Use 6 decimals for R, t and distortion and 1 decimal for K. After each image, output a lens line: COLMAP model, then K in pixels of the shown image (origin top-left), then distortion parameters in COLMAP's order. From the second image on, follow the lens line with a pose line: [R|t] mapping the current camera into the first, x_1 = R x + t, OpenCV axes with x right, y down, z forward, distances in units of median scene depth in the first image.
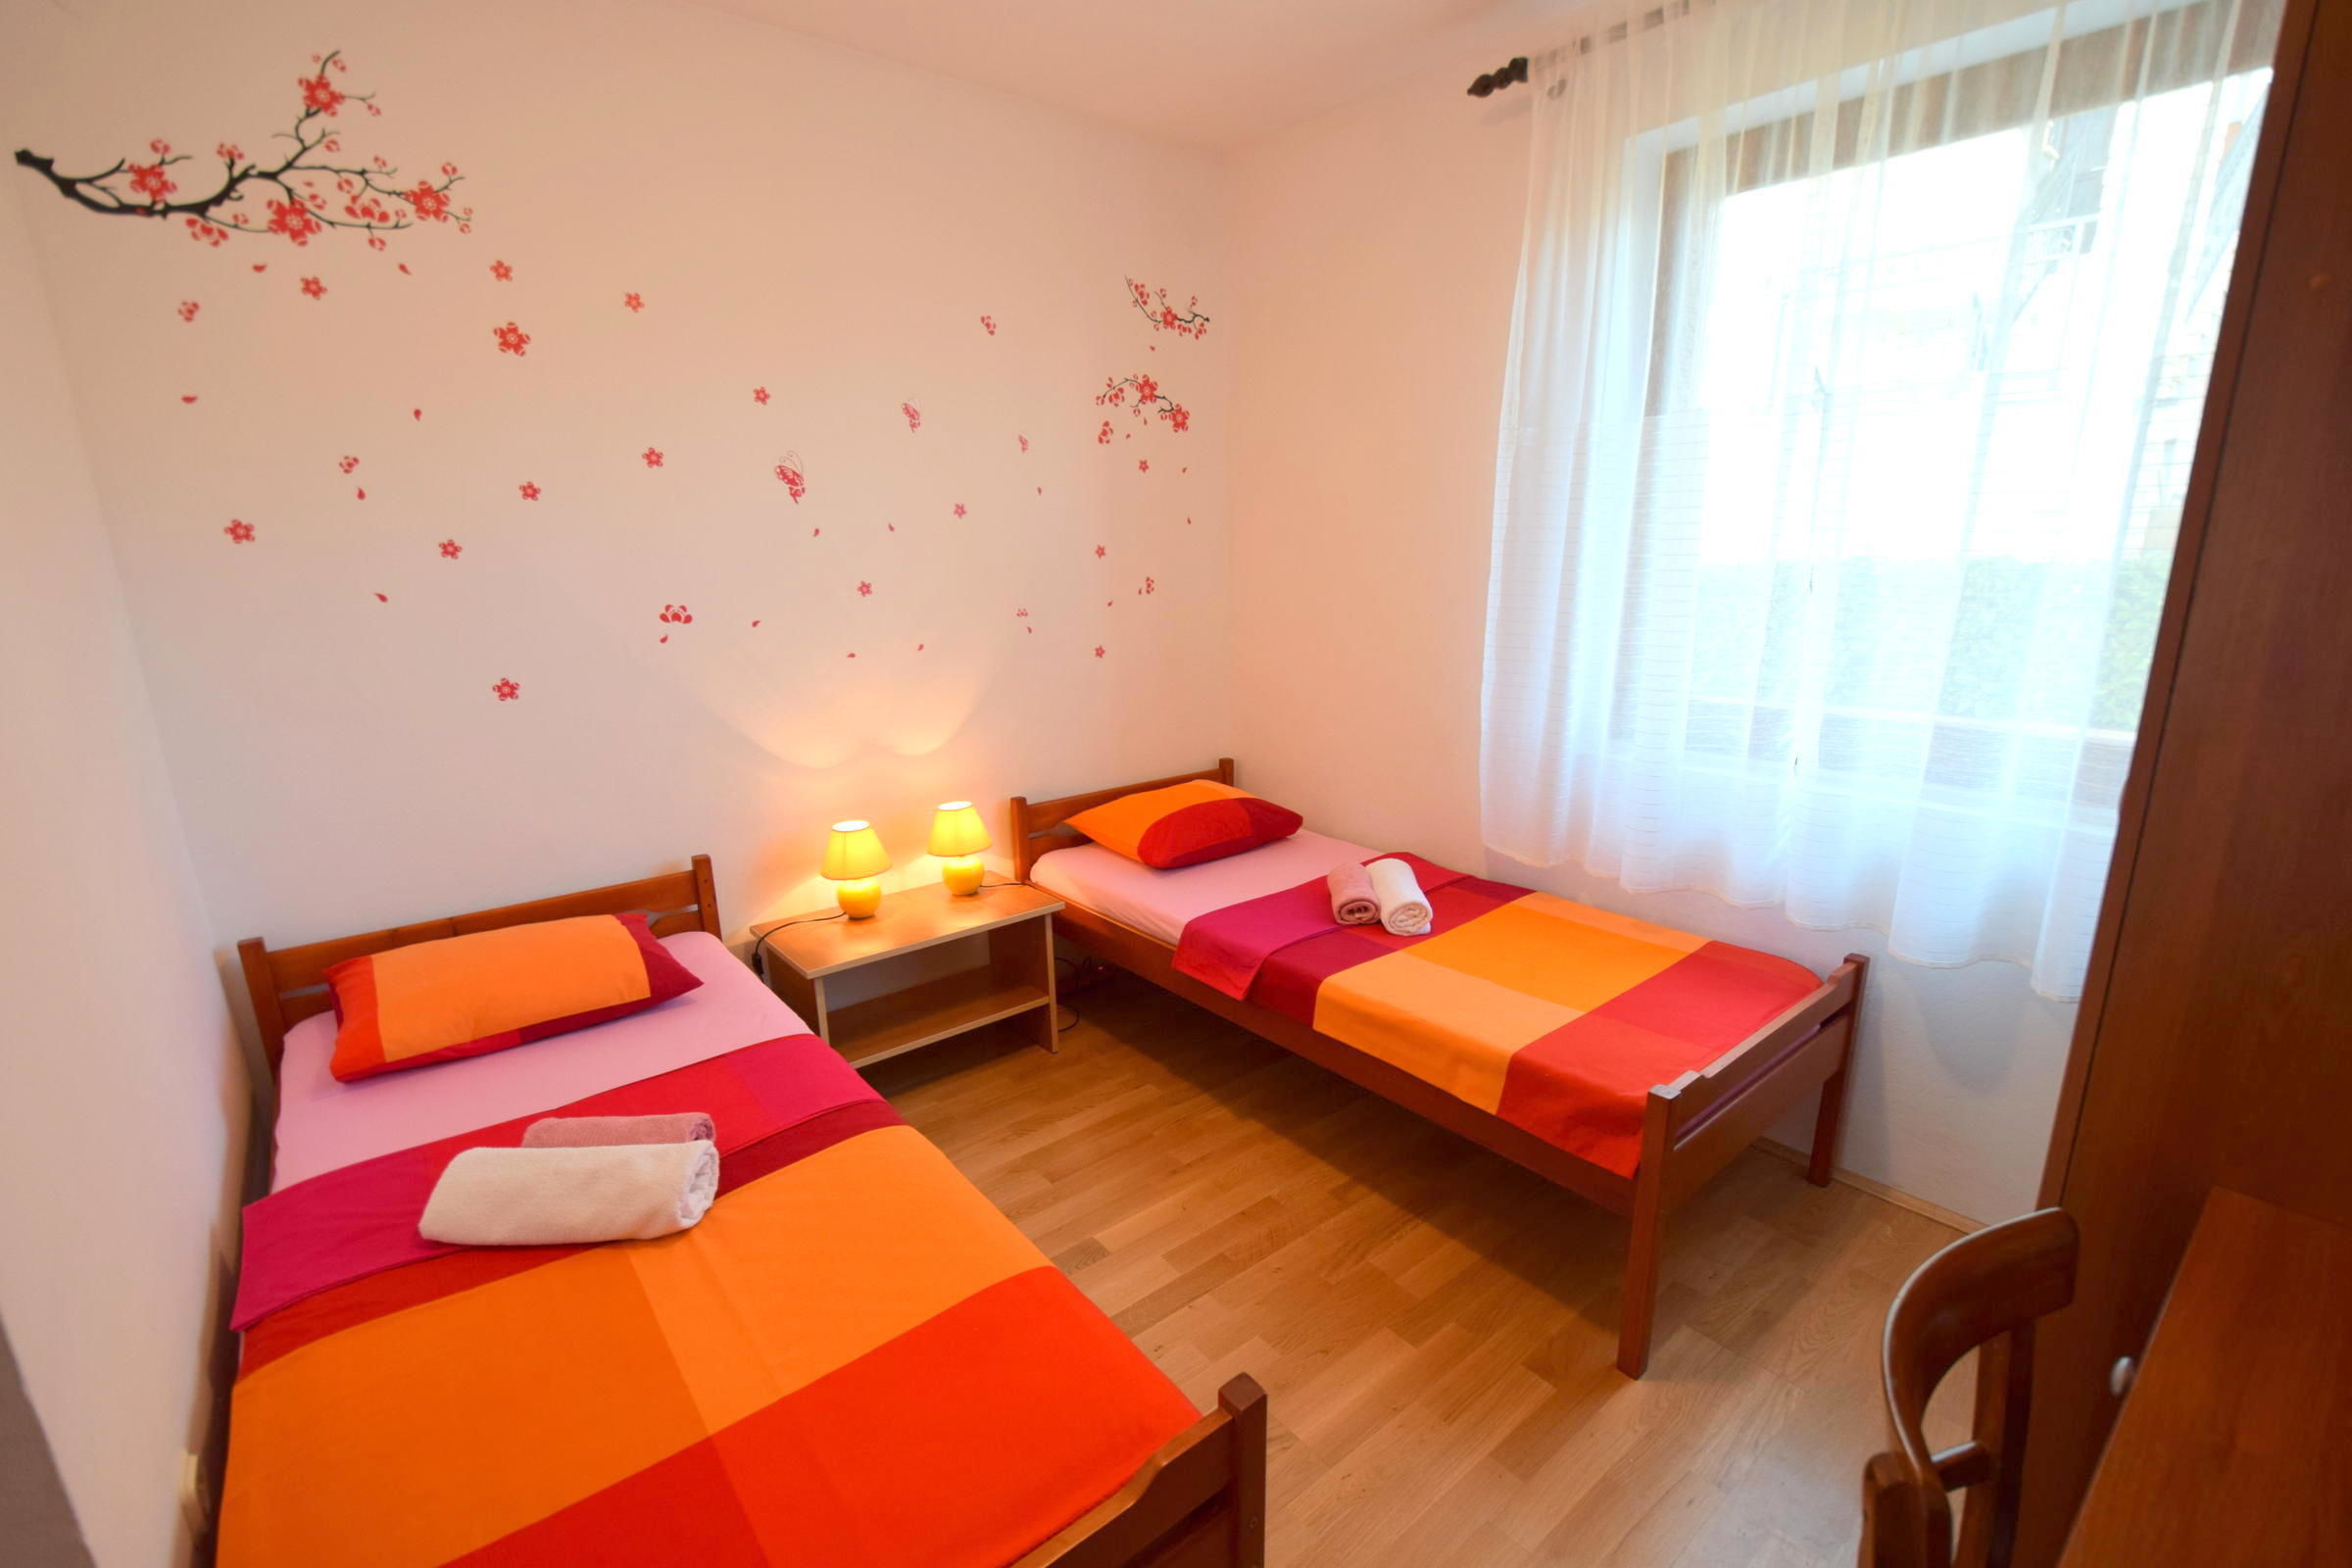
lens RADIAL K [[1029.0, 0, 1189.0], [0, 1029.0, 808.3], [0, 0, 1]] dist [0.014420, -0.015442]
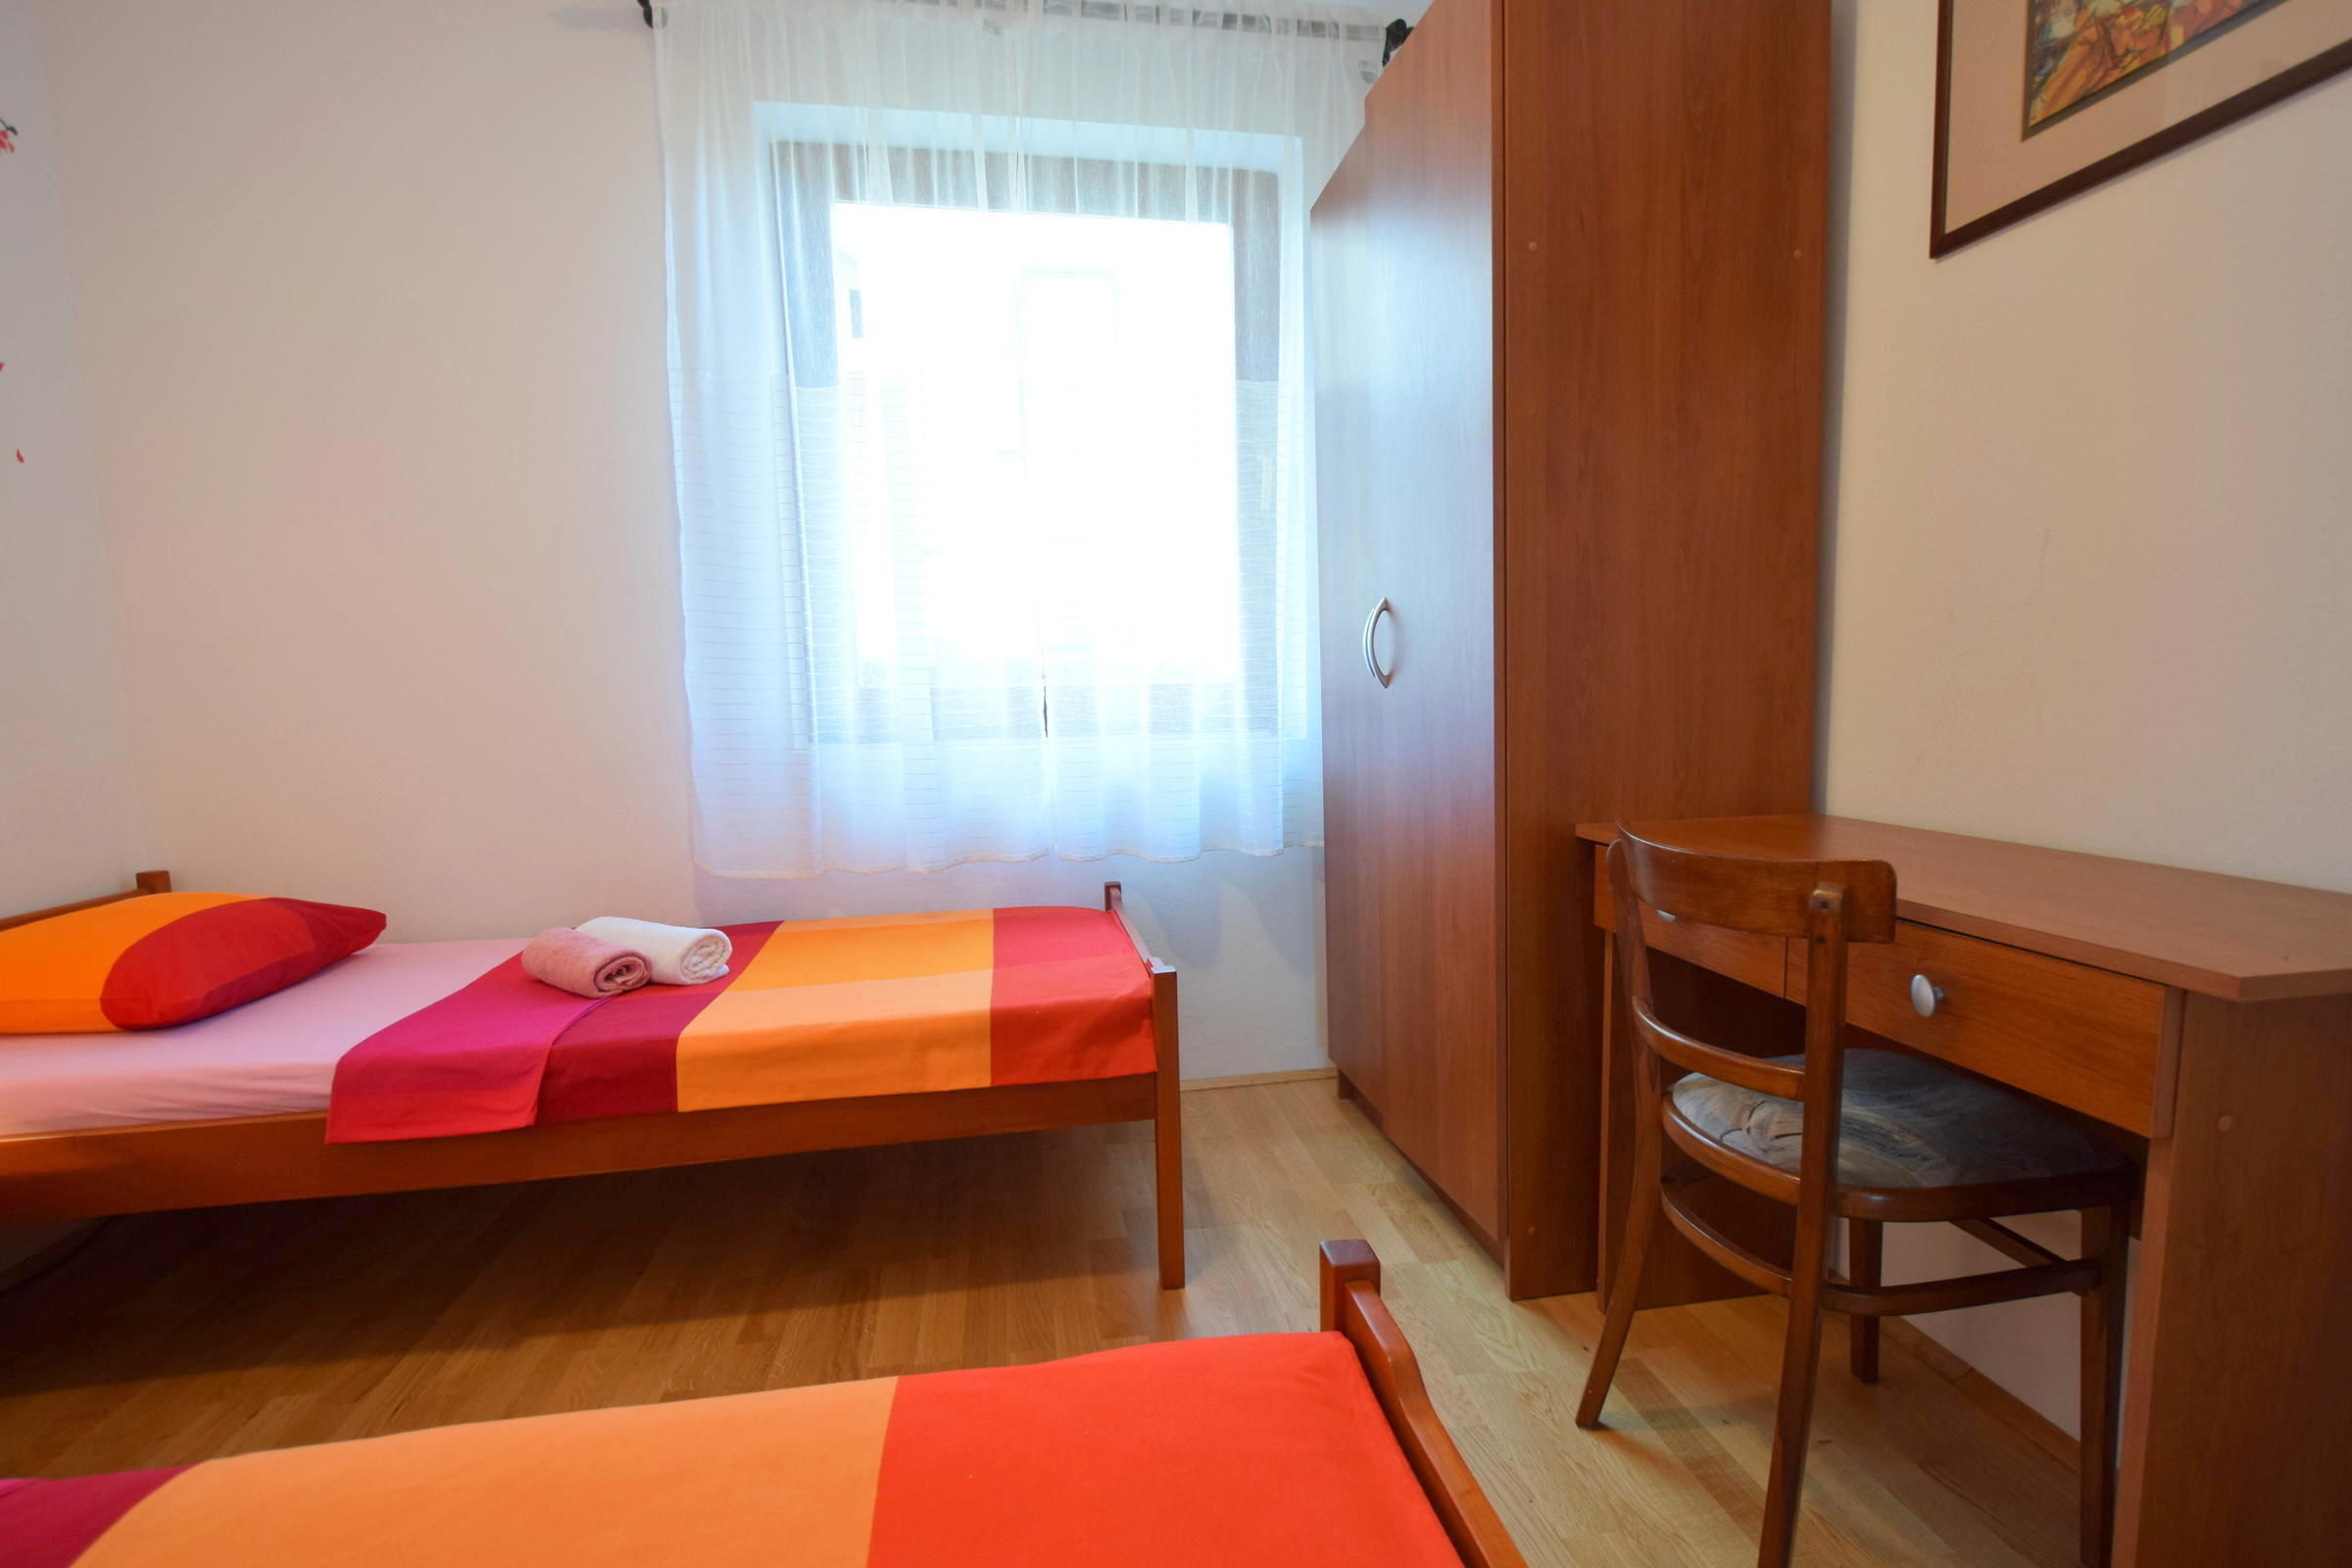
lens RADIAL K [[1029.0, 0, 1189.0], [0, 1029.0, 808.3], [0, 0, 1]] dist [0.014420, -0.015442]
pose [[0.485604, -0.083228, 0.870208, -0.279205], [0.232762, 0.971832, -0.036941, 0.115689], [-0.842621, 0.220490, 0.491298, 0.314693]]
